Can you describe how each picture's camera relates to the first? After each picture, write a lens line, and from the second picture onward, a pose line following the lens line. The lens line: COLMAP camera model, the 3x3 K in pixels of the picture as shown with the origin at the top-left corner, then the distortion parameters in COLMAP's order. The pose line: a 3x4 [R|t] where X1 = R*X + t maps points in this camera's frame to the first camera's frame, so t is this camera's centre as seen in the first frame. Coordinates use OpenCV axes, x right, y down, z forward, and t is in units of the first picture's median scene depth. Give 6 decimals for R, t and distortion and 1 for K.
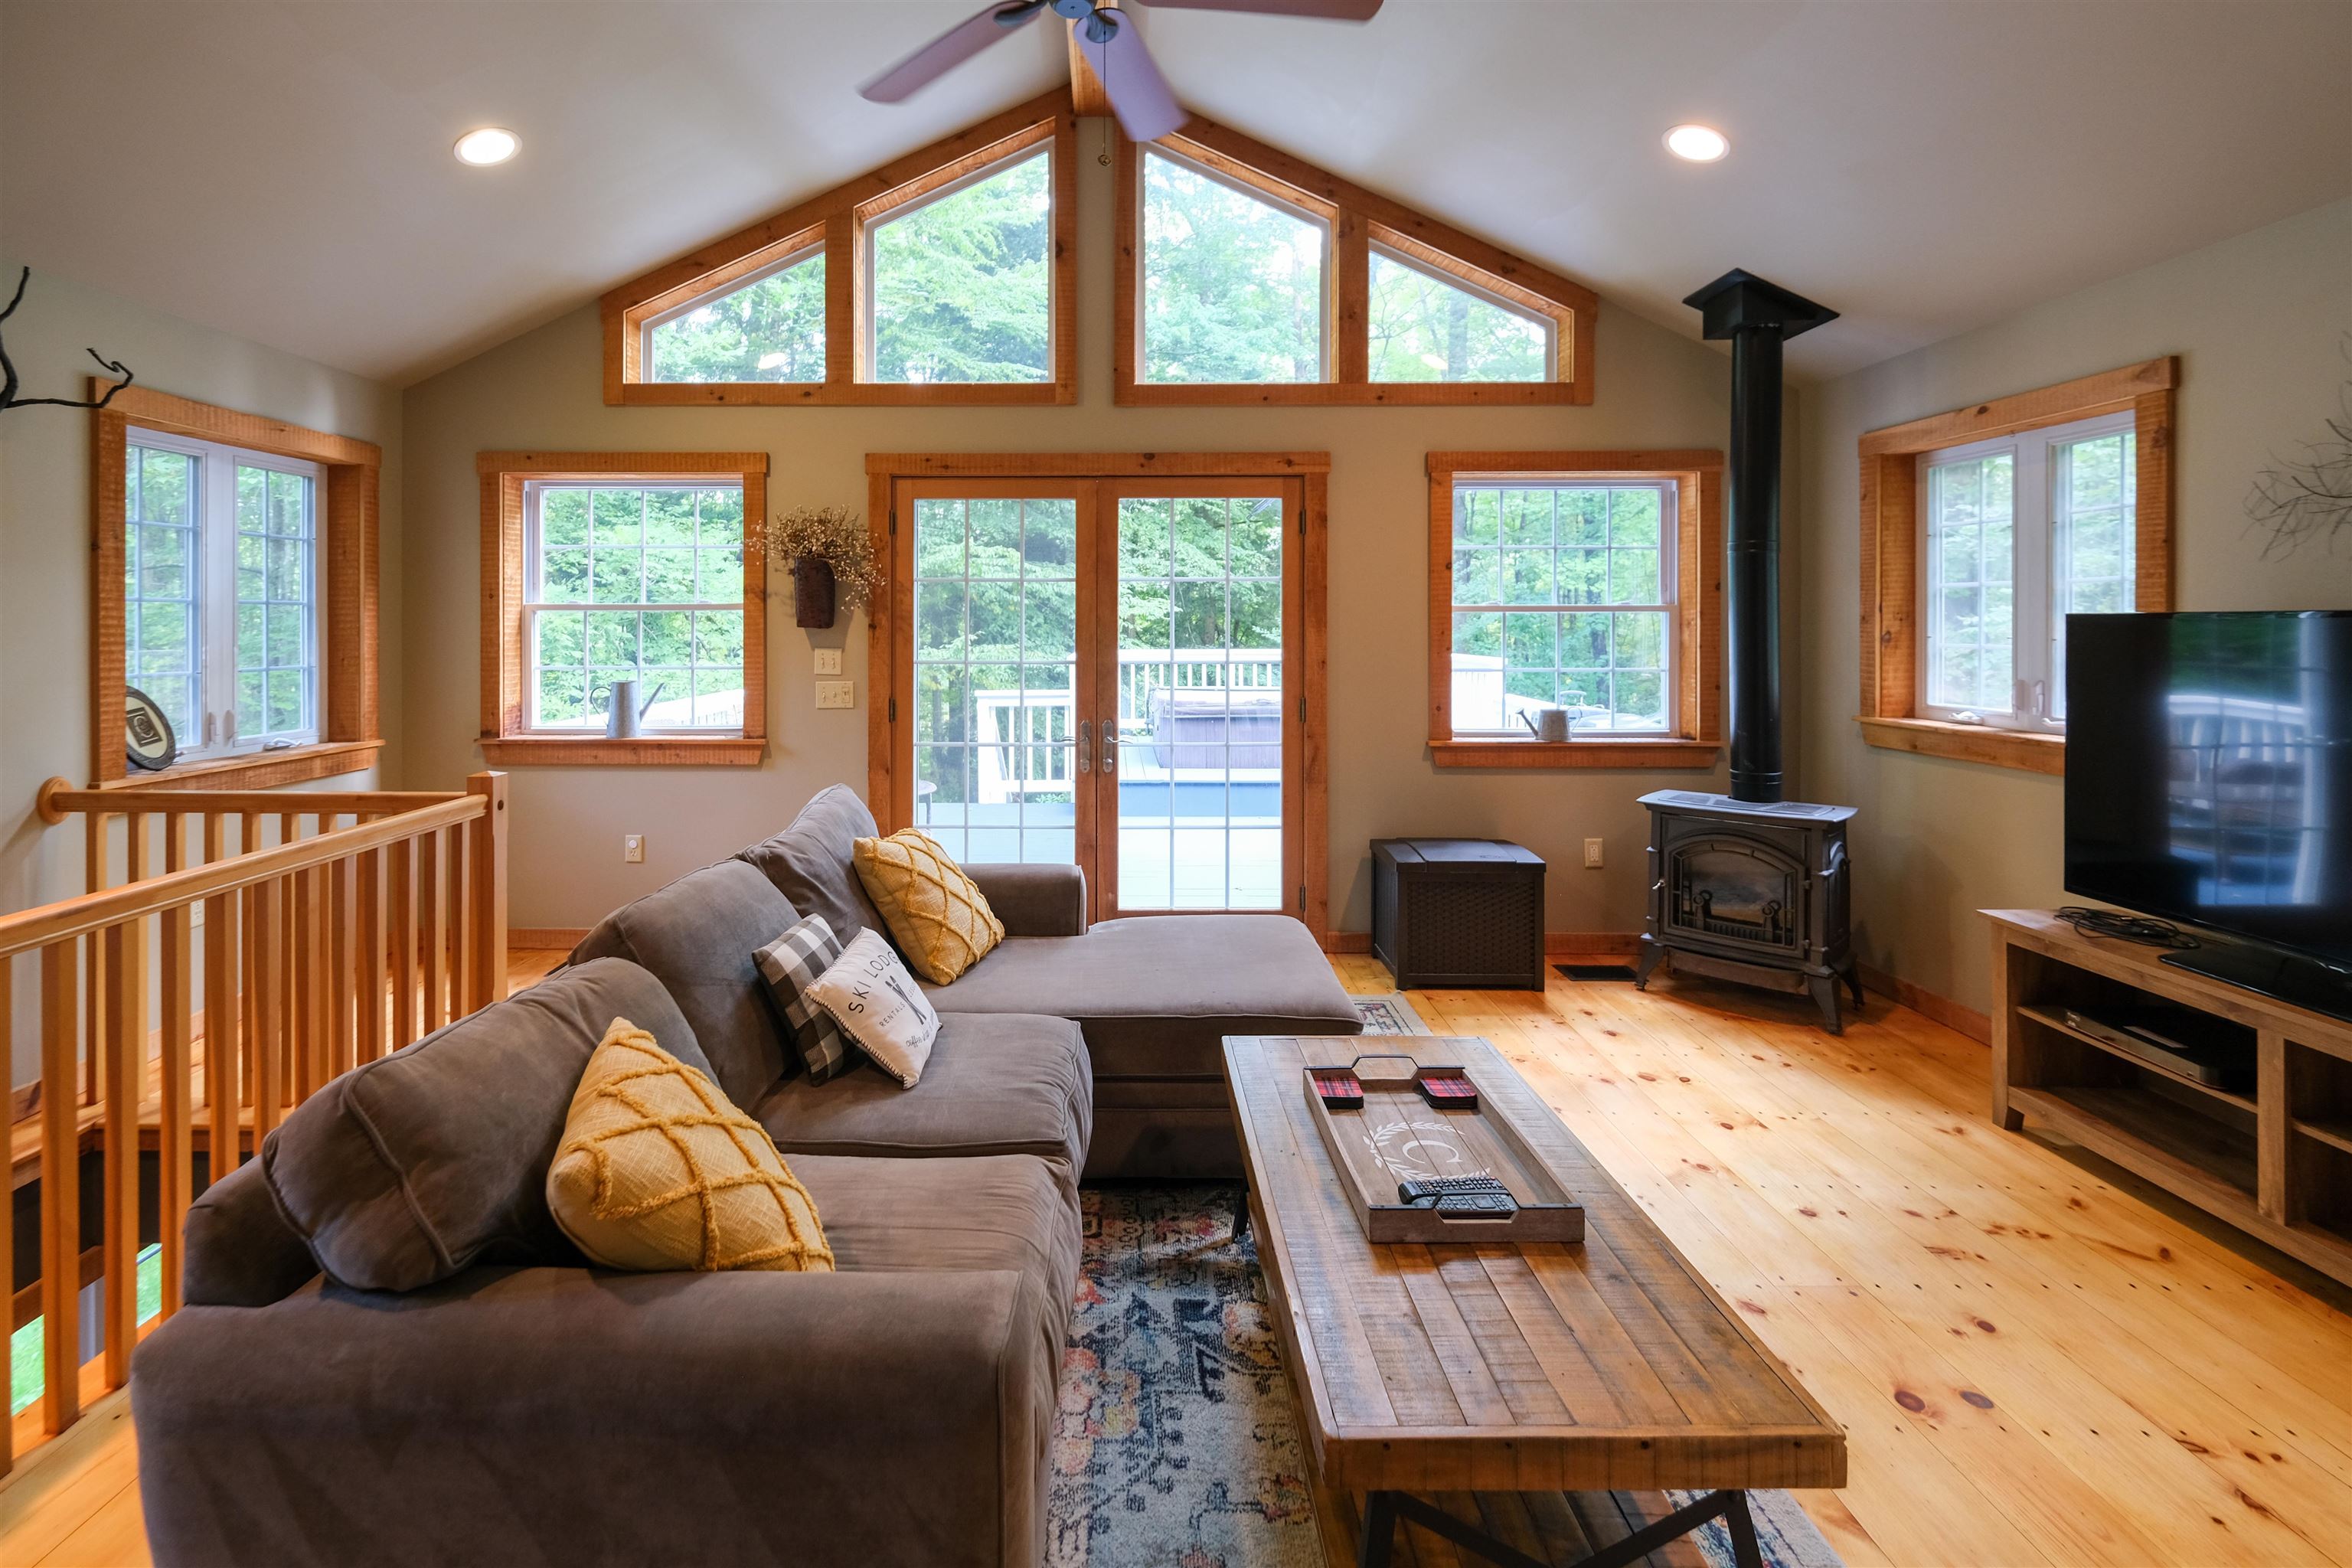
lens RADIAL K [[1024.2, 0, 1172.6], [0, 1024.2, 626.3], [0, 0, 1]] dist [0.001215, -0.000471]
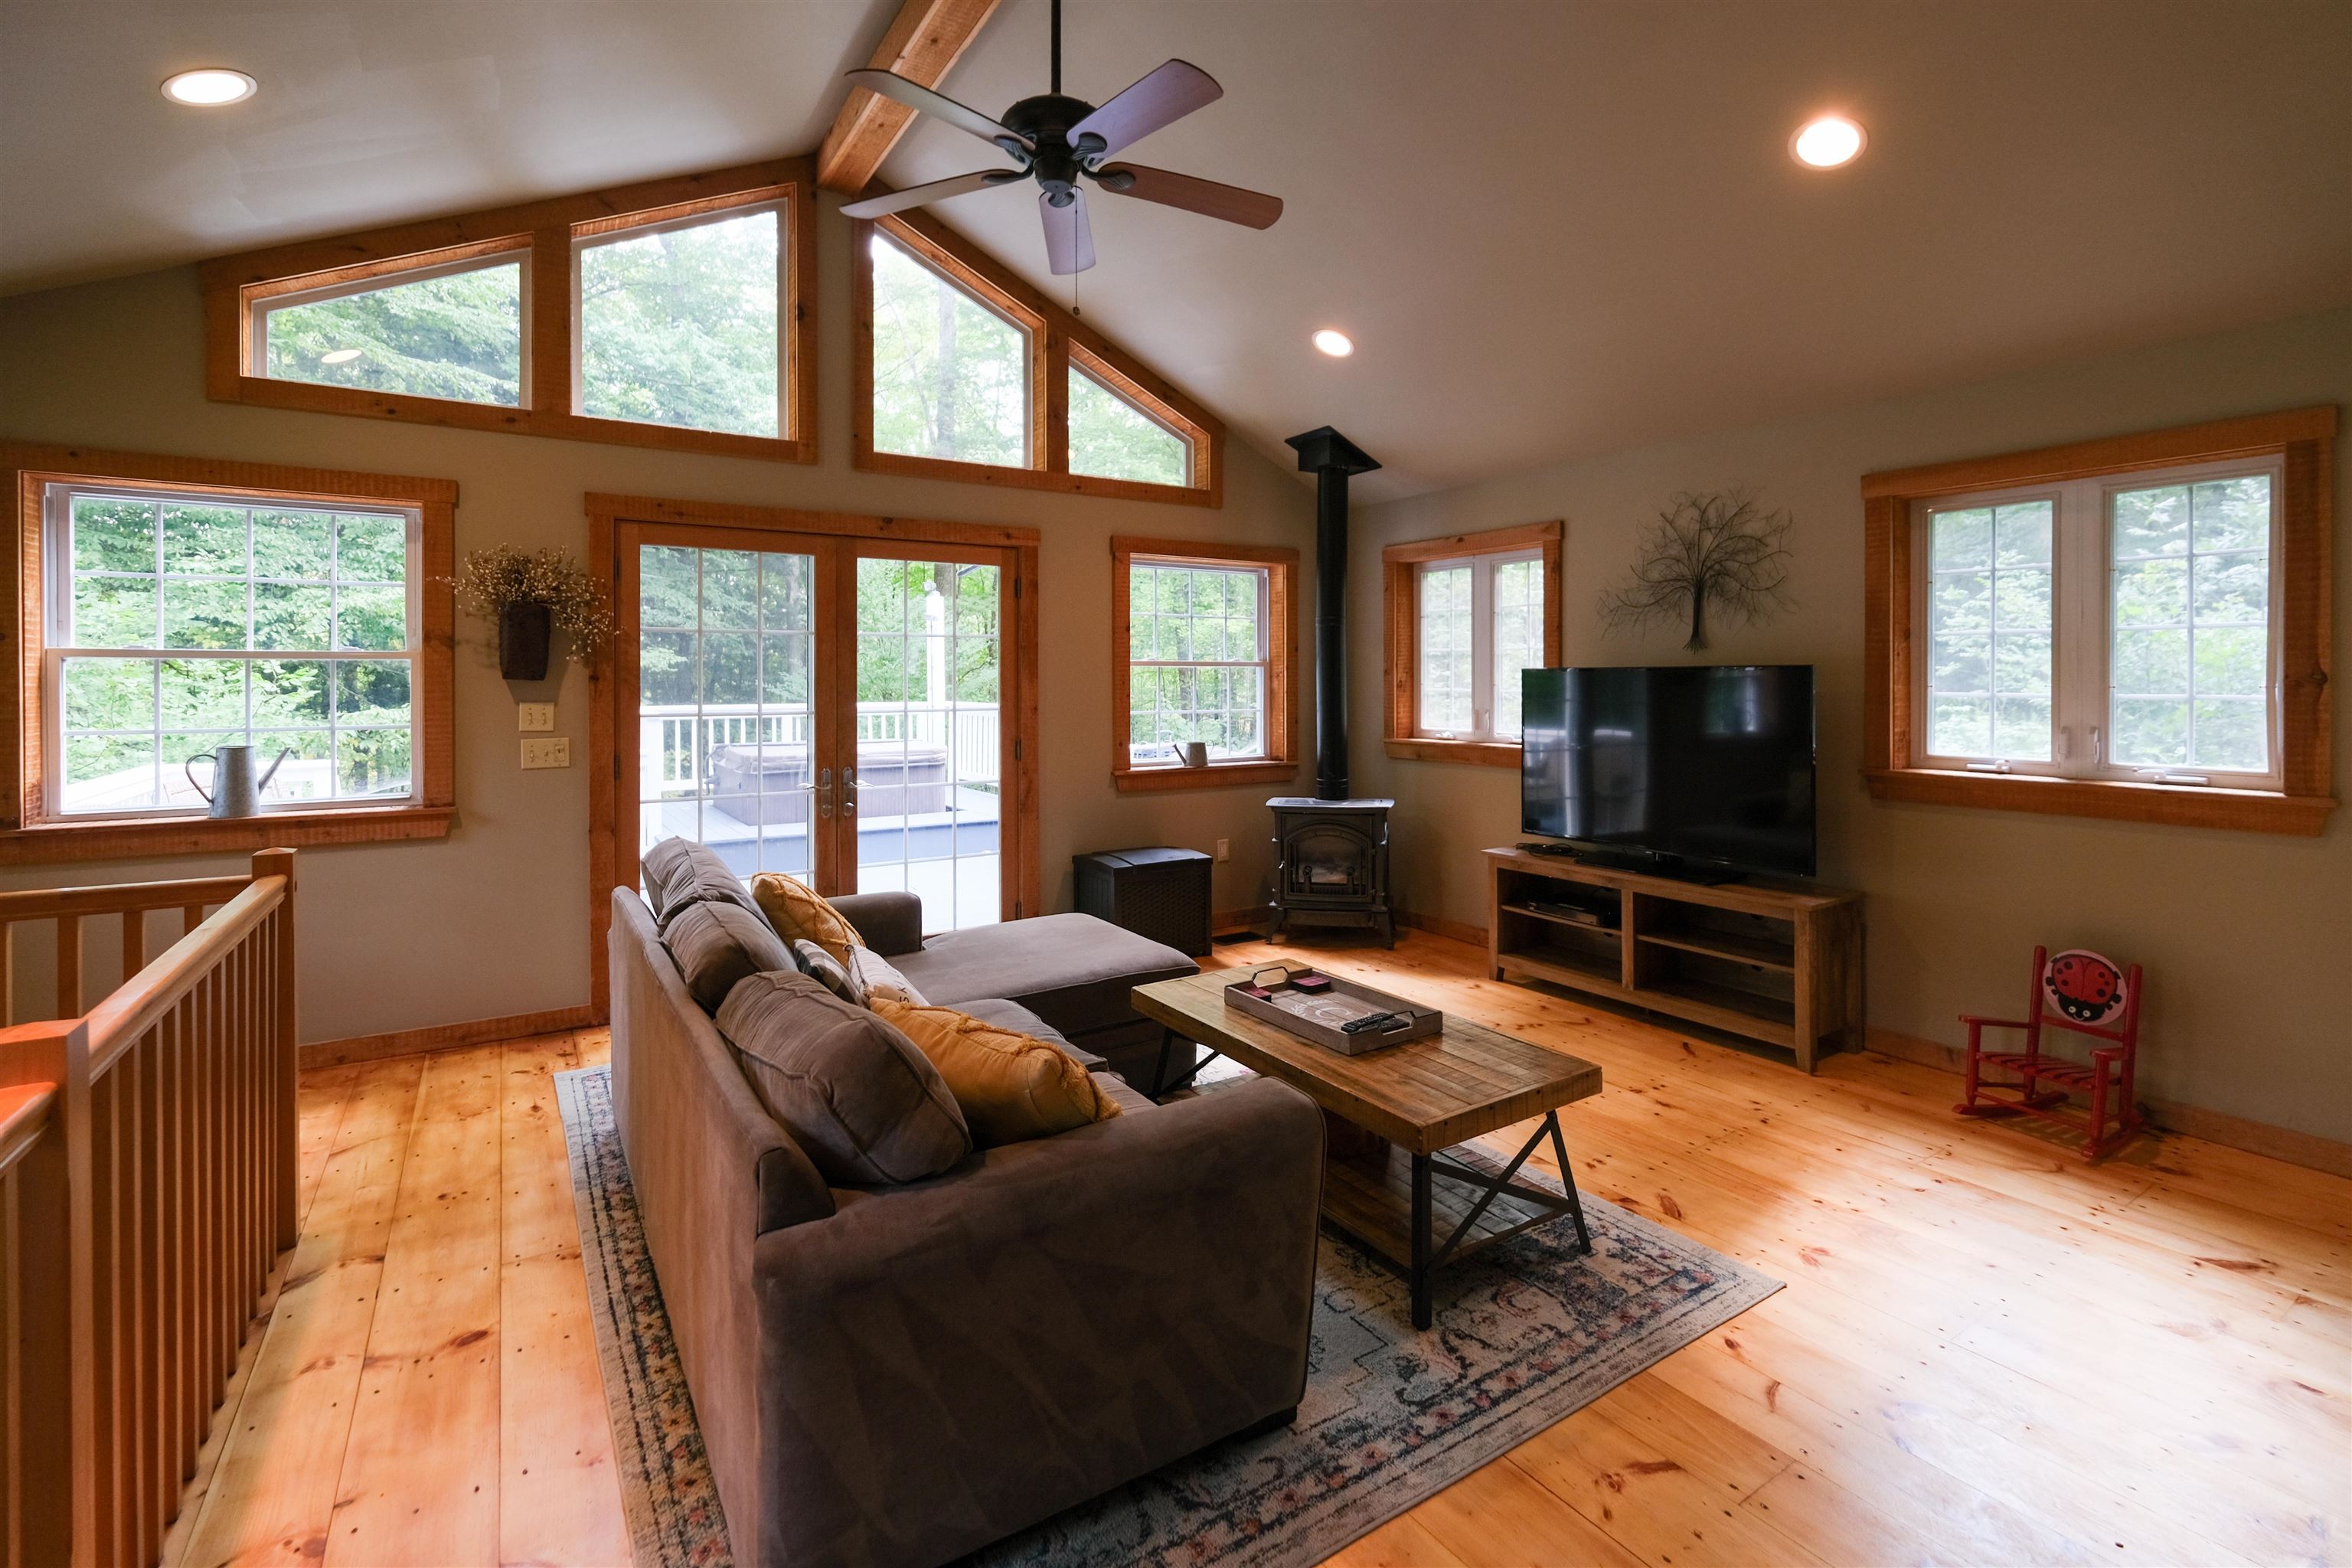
lens RADIAL K [[1040.0, 0, 1174.6], [0, 1040.0, 682.3], [0, 0, 1]] dist [-0.000931, -0.000219]
pose [[0.837796, -0.002945, 0.545975, -0.367368], [0.003156, 0.999995, 0.000552, 0.005069], [-0.545974, 0.001260, 0.837801, -0.082213]]
